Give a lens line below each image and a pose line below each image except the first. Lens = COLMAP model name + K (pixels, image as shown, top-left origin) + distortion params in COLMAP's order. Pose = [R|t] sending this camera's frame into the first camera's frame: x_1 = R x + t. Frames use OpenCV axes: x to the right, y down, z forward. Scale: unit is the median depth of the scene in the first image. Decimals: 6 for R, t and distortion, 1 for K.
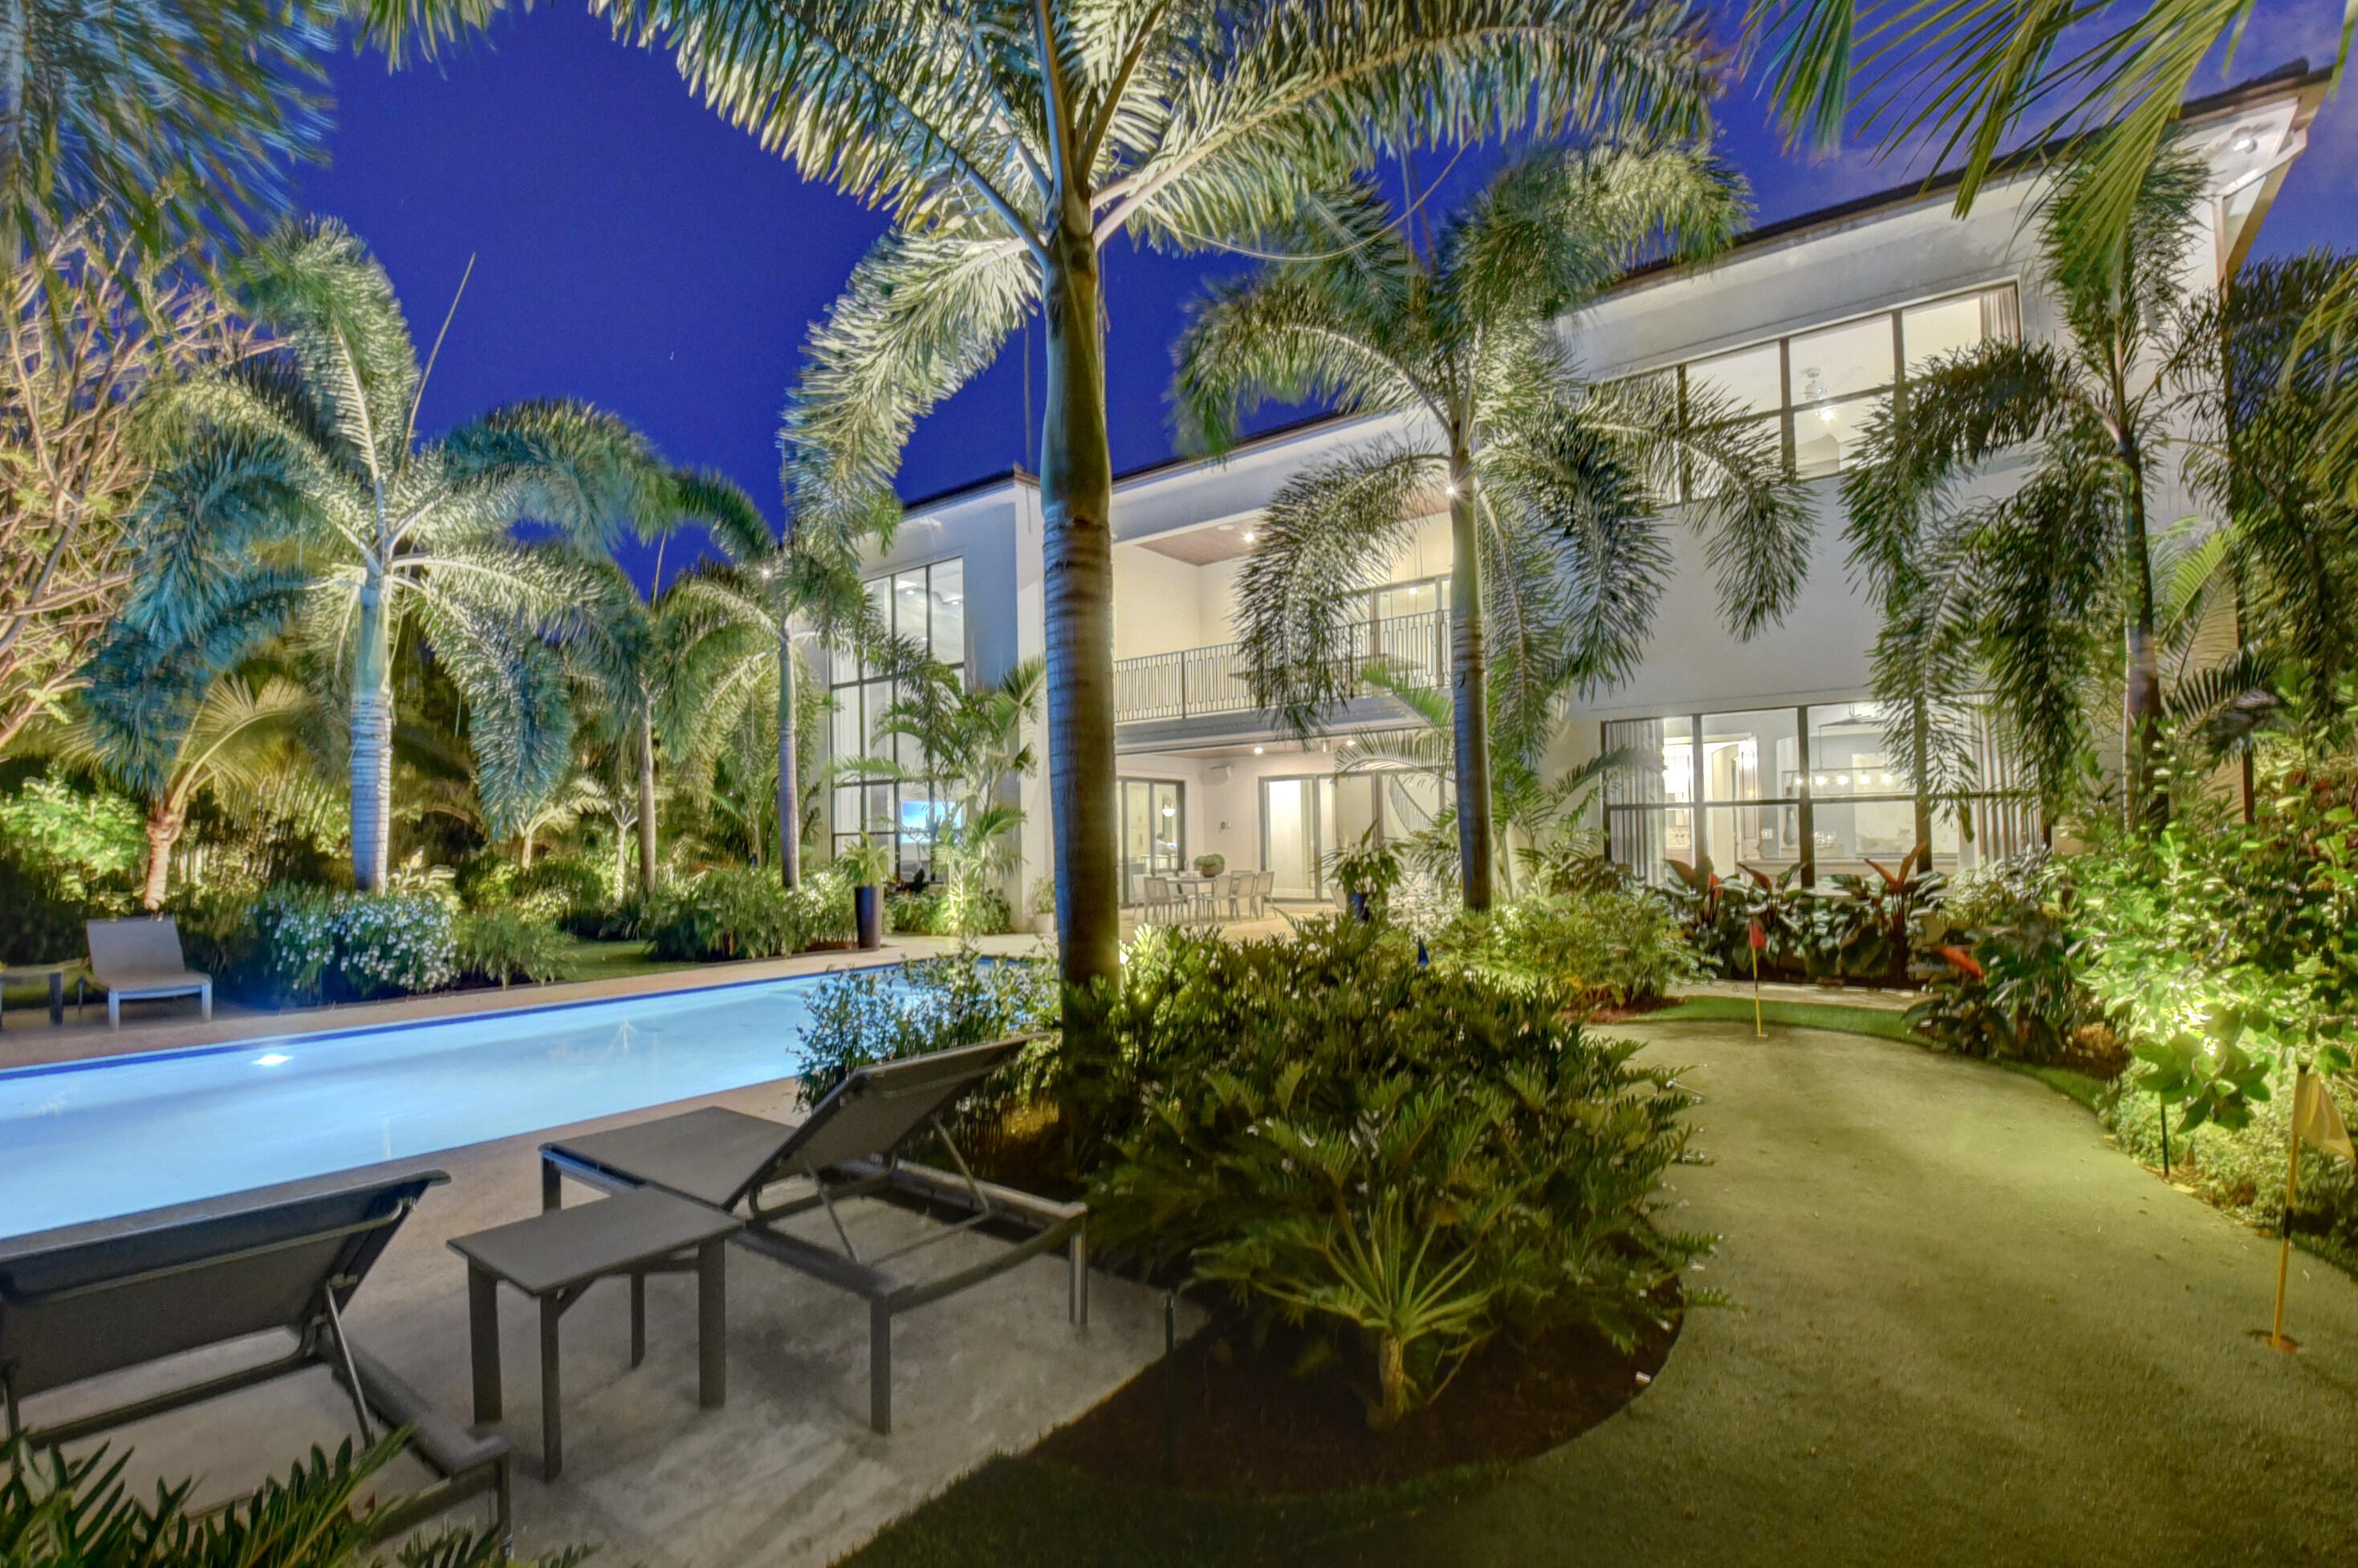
lens RADIAL K [[1054.1, 0, 1185.2], [0, 1054.1, 825.8], [0, 0, 1]] dist [0.003659, -0.023155]
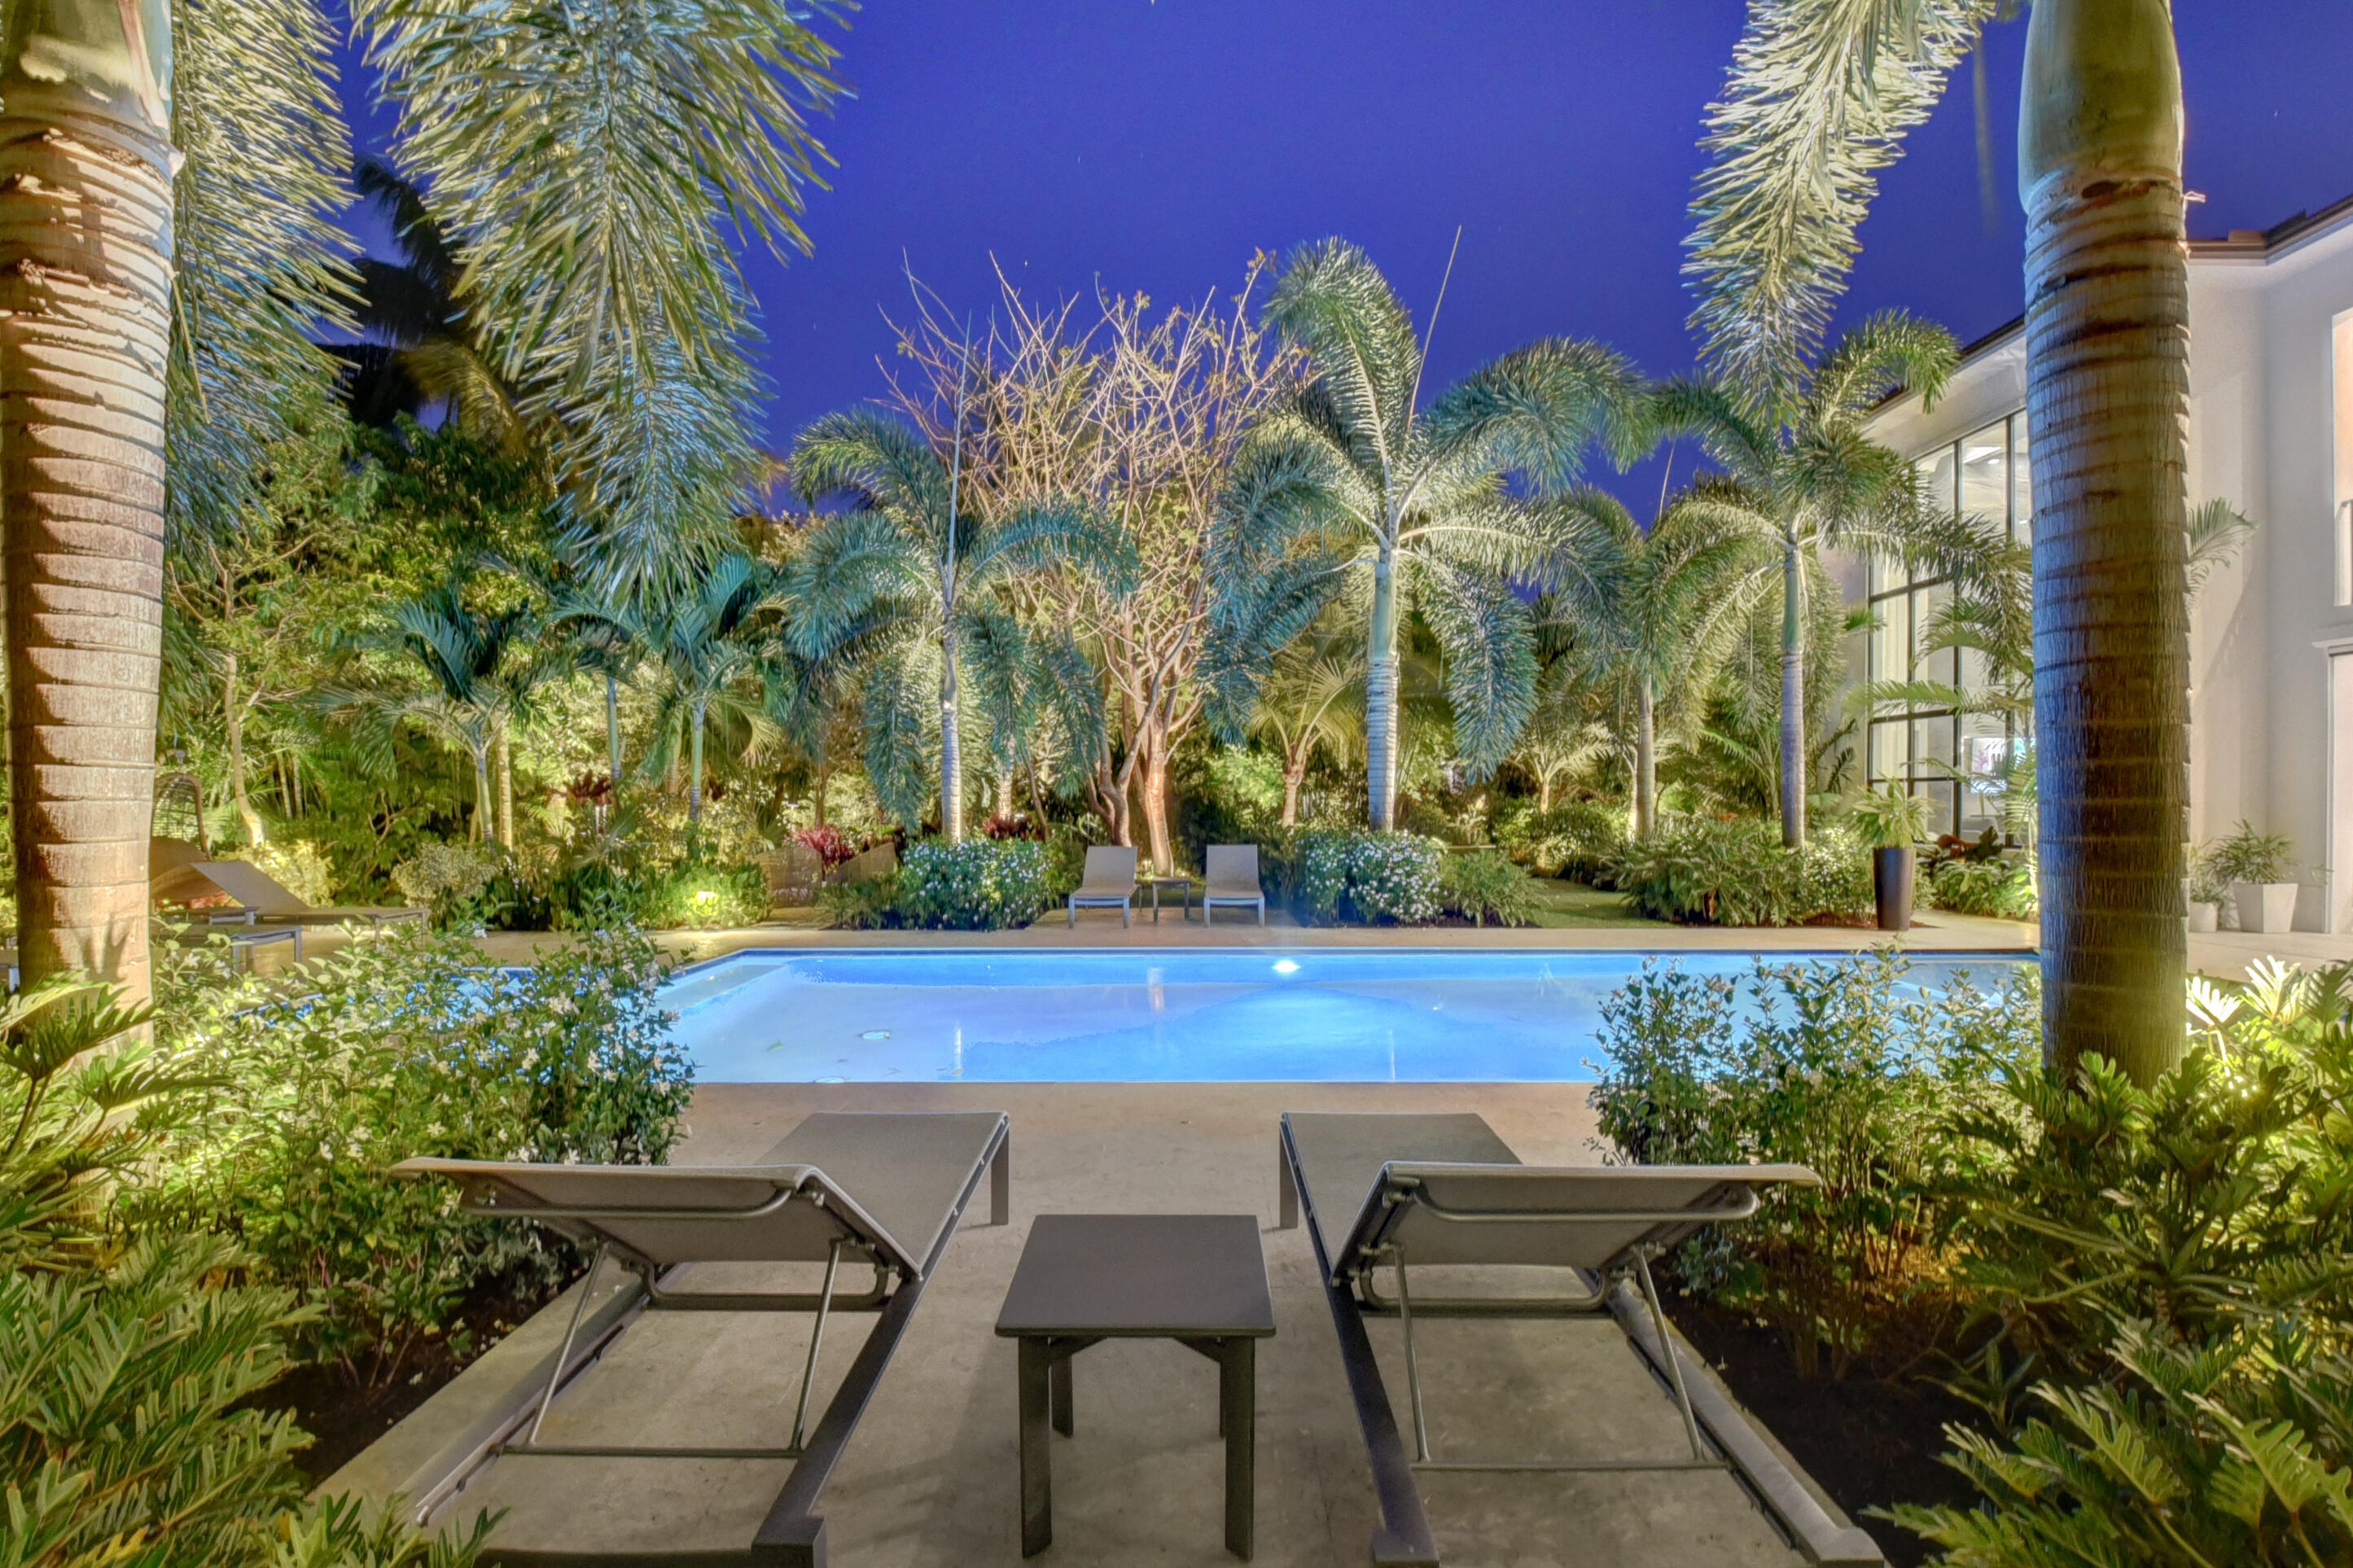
lens RADIAL K [[1051.9, 0, 1182.7], [0, 1051.9, 825.8], [0, 0, 1]] dist [0.003659, -0.023155]
pose [[0.579529, 0.036013, -0.814155, 0.027213], [0.005127, 0.998842, 0.047832, 0.001523], [0.814935, -0.031894, 0.578674, 0.129967]]
